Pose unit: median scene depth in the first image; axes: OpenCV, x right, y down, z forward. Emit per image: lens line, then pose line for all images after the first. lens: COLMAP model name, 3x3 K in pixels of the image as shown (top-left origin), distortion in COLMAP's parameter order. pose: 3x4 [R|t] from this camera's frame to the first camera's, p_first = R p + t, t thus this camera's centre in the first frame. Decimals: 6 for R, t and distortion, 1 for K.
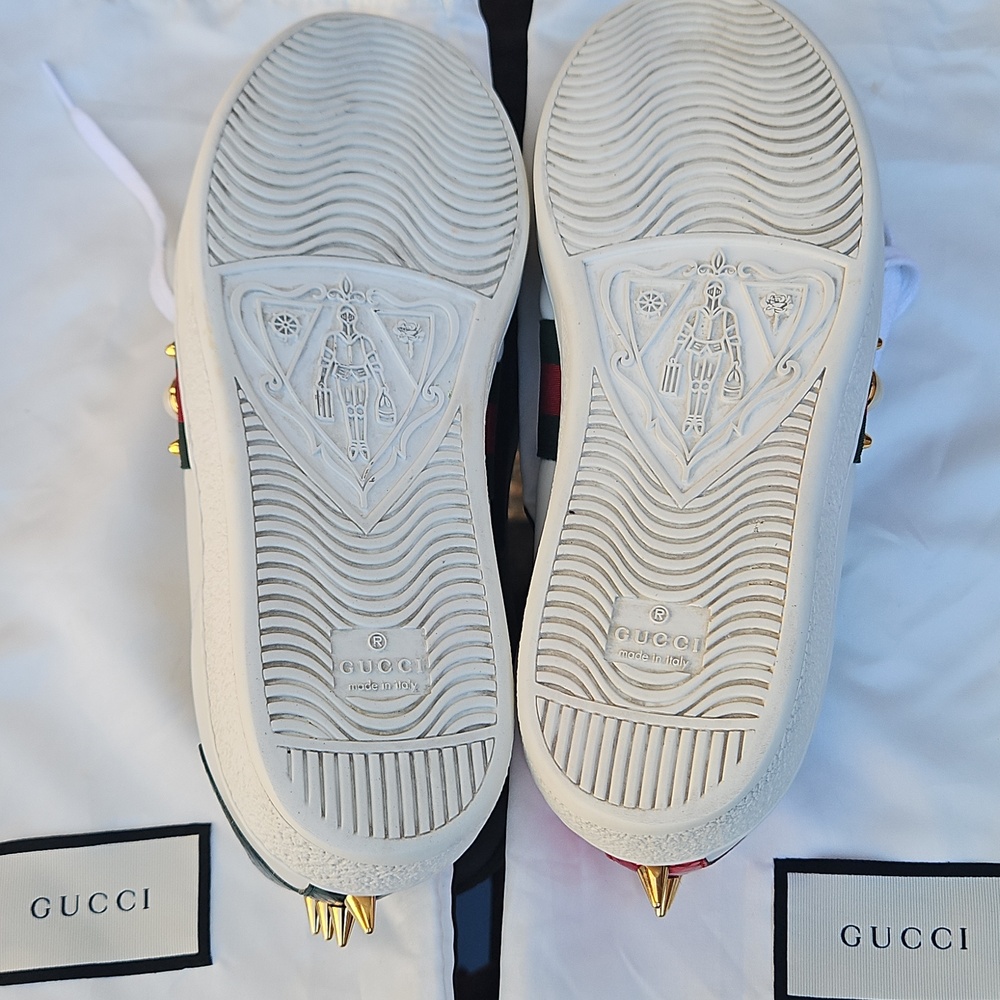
lens RADIAL K [[1112.7, 0, 500.0], [0, 1112.7, 500.0], [0, 0, 1]] dist [0.017236, 0.001408]
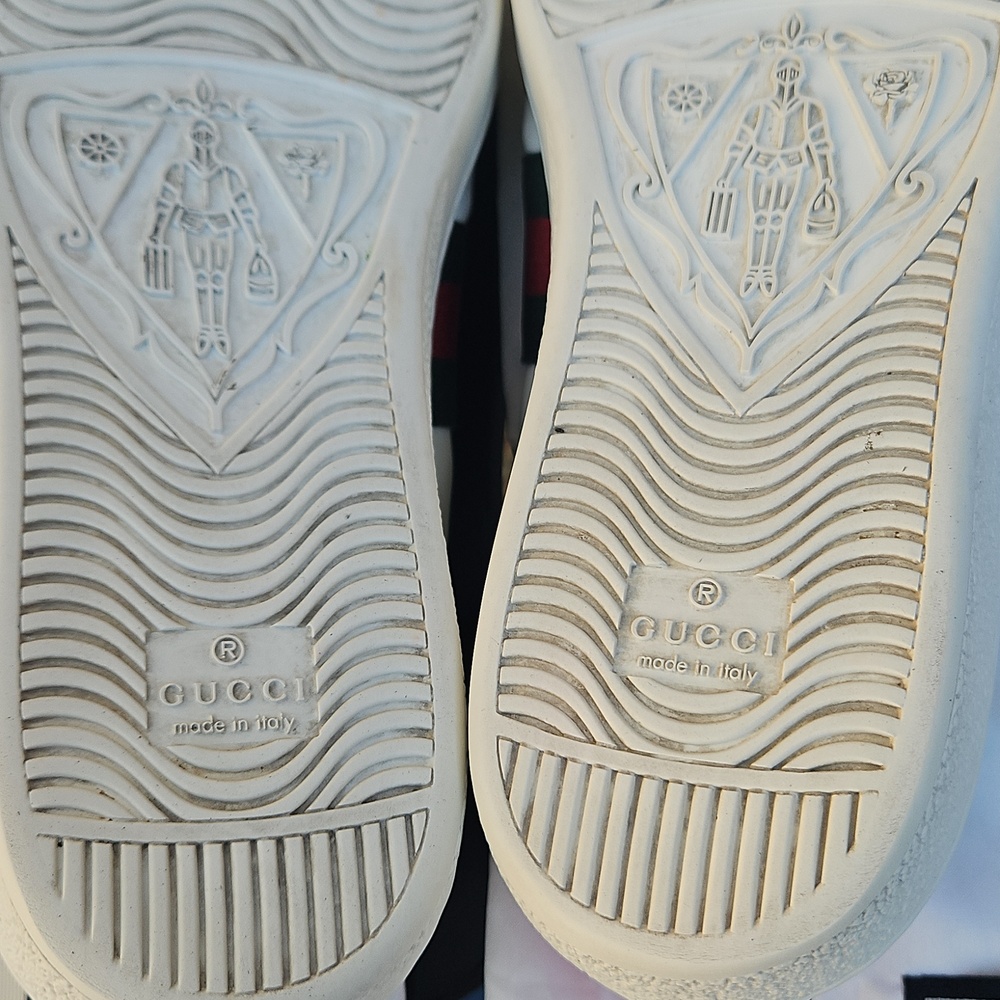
lens RADIAL K [[1290.6, 0, 500.0], [0, 1290.6, 500.0], [0, 0, 1]] dist [0.005503, -0.008910]
pose [[0.998960, -0.026105, -0.037381, 0.059291], [0.026520, 0.999592, 0.010634, 0.042185], [0.037088, -0.011614, 0.999245, 0.306400]]
